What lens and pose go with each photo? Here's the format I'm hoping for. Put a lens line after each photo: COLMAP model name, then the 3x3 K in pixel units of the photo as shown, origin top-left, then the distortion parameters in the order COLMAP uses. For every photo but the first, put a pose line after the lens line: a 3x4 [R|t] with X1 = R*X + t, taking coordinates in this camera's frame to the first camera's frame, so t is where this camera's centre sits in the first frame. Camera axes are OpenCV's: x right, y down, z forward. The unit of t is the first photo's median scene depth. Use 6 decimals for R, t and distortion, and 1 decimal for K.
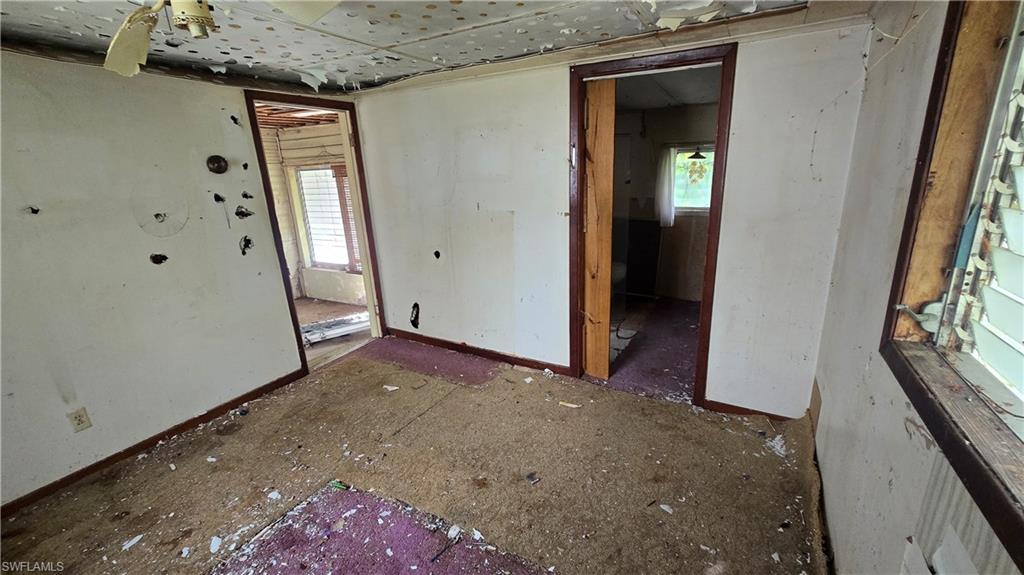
lens RADIAL K [[416.8, 0, 511.0], [0, 416.8, 286.3], [0, 0, 1]] dist [-0.002747, 0.000159]
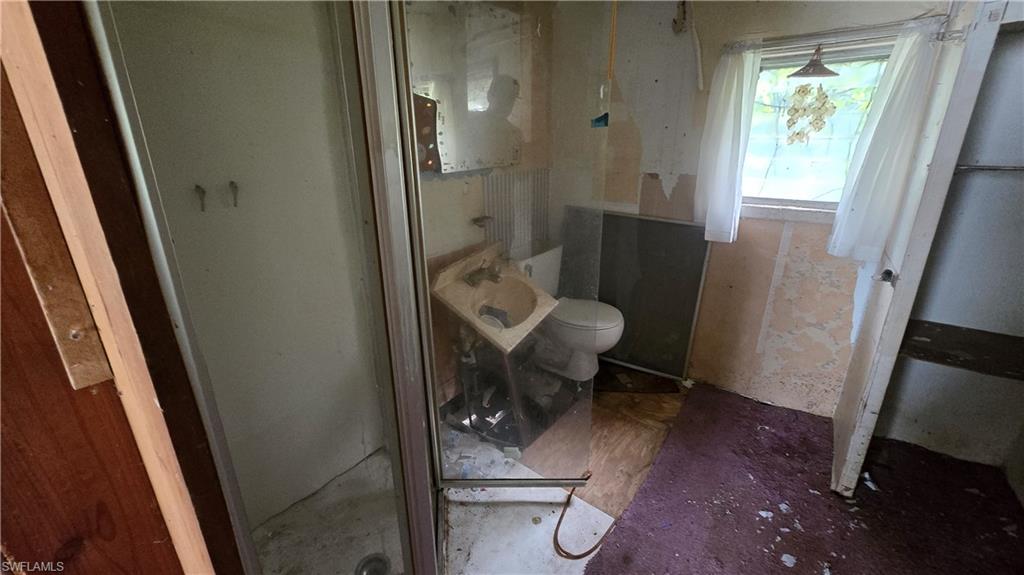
lens RADIAL K [[416.8, 0, 514.7], [0, 416.8, 287.9], [0, 0, 1]] dist [-0.002747, 0.000159]
pose [[0.992225, 0.063889, -0.106807, 0.276190], [-0.058134, 0.996728, 0.056150, -0.141567], [0.110045, -0.049504, 0.992693, 0.709256]]
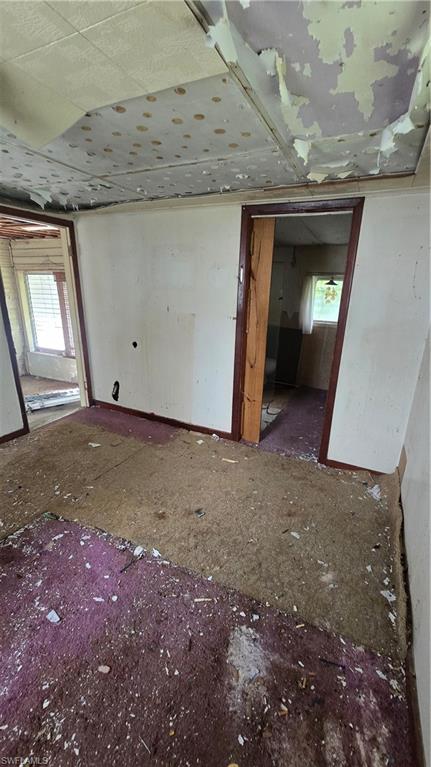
lens RADIAL K [[312.2, 0, 214.8], [0, 312.2, 386.9], [0, 0, 1]] dist [-0.002747, 0.000159]
pose [[0.995993, 0.044771, 0.077422, 0.003964], [-0.046843, 0.998586, 0.025146, 0.023020], [-0.076187, -0.028672, 0.996681, 0.002198]]
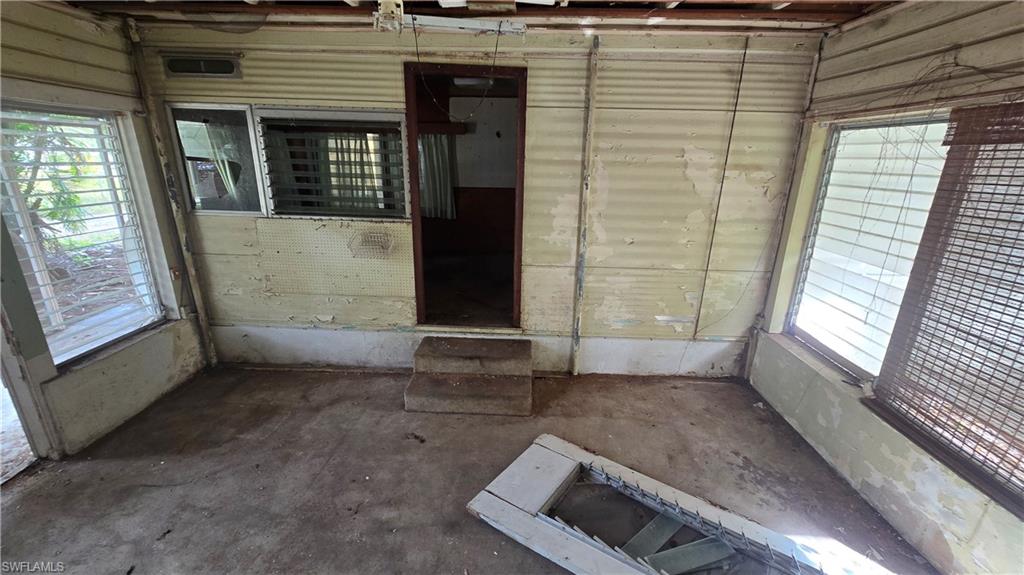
lens RADIAL K [[416.8, 0, 515.9], [0, 416.8, 288.3], [0, 0, 1]] dist [-0.002747, 0.000159]
pose [[0.468501, 0.316612, -0.824781, -0.445071], [-0.278669, 0.938878, 0.202119, -0.200477], [0.838362, 0.135148, 0.528095, 0.885066]]
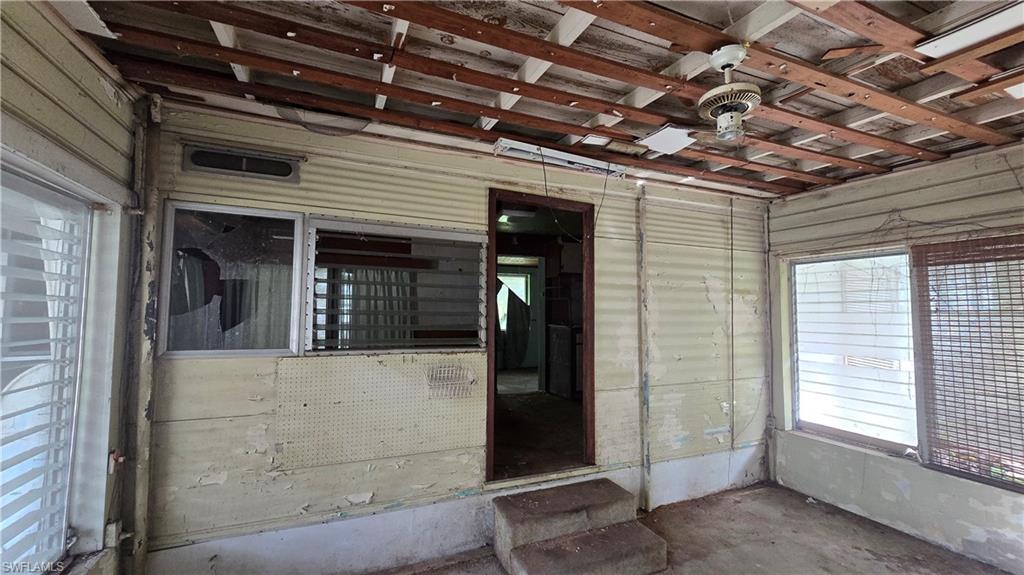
lens RADIAL K [[416.8, 0, 513.8], [0, 416.8, 288.0], [0, 0, 1]] dist [-0.002747, 0.000159]
pose [[0.796859, 0.013435, -0.604016, -0.818192], [-0.201833, 0.948235, -0.245180, -0.027829], [0.569455, 0.317284, 0.758321, 0.566350]]
